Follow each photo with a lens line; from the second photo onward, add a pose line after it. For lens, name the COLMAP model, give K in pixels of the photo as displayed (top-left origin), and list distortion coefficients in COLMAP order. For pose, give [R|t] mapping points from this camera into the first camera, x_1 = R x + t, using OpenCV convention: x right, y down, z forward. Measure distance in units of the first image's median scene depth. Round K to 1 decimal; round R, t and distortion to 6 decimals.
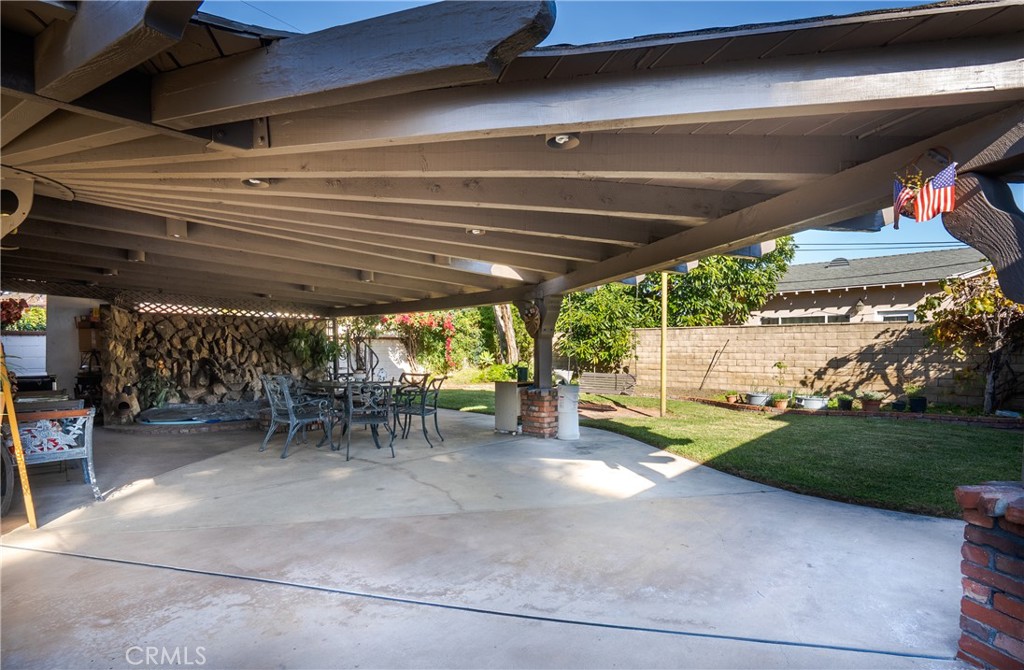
lens RADIAL K [[494.0, 0, 490.2], [0, 494.0, 359.9], [0, 0, 1]] dist [-0.014894, 0.000247]
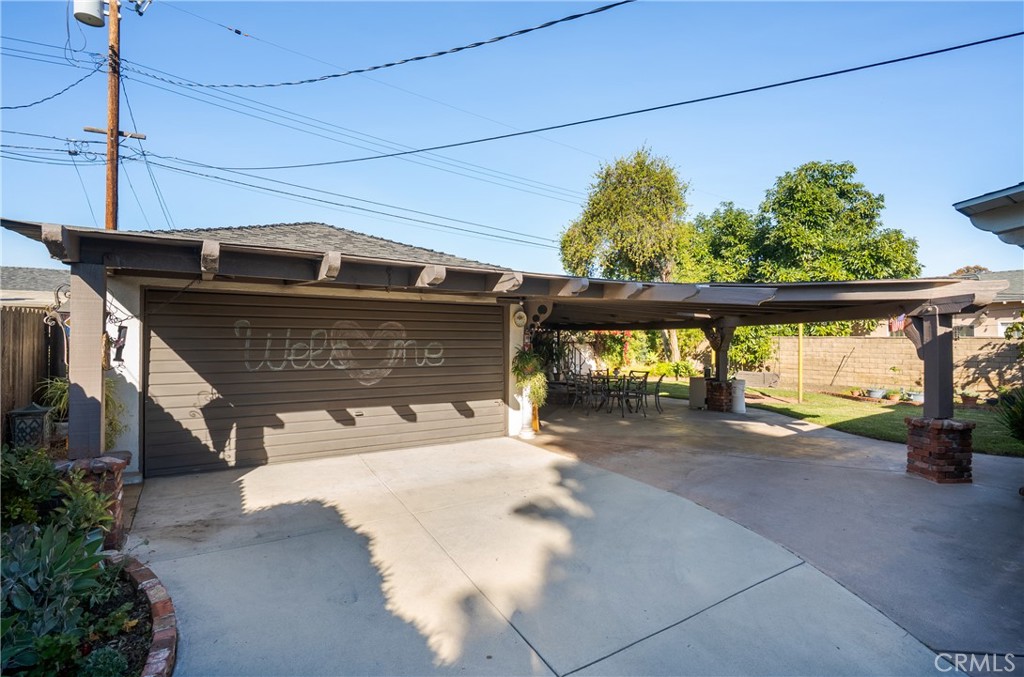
lens RADIAL K [[473.0, 0, 518.2], [0, 473.0, 329.9], [0, 0, 1]] dist [-0.002322, 0.003523]
pose [[0.980618, 0.004474, -0.195879, -0.141491], [-0.013017, 0.999018, -0.042350, -0.023008], [0.195497, 0.044079, 0.979713, -0.395058]]
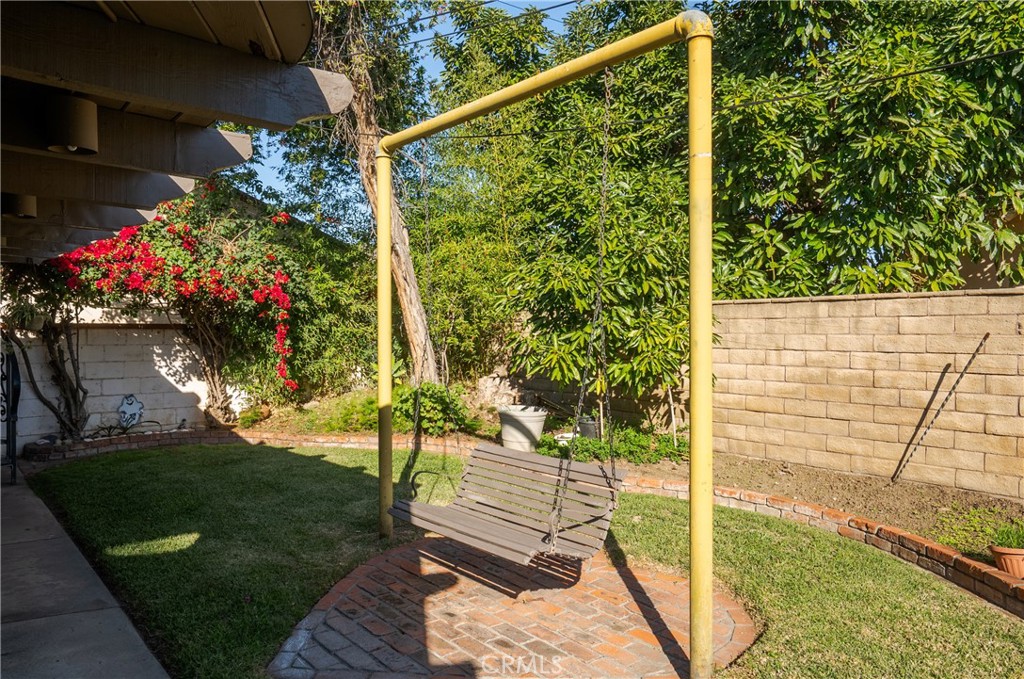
lens RADIAL K [[680.3, 0, 513.7], [0, 680.3, 329.6], [0, 0, 1]] dist [0.036120, 0.001296]
pose [[0.992728, -0.000210, -0.120378, 0.225666], [-0.002991, 0.999647, -0.026410, -0.029836], [0.120341, 0.026578, 0.992377, 0.500577]]
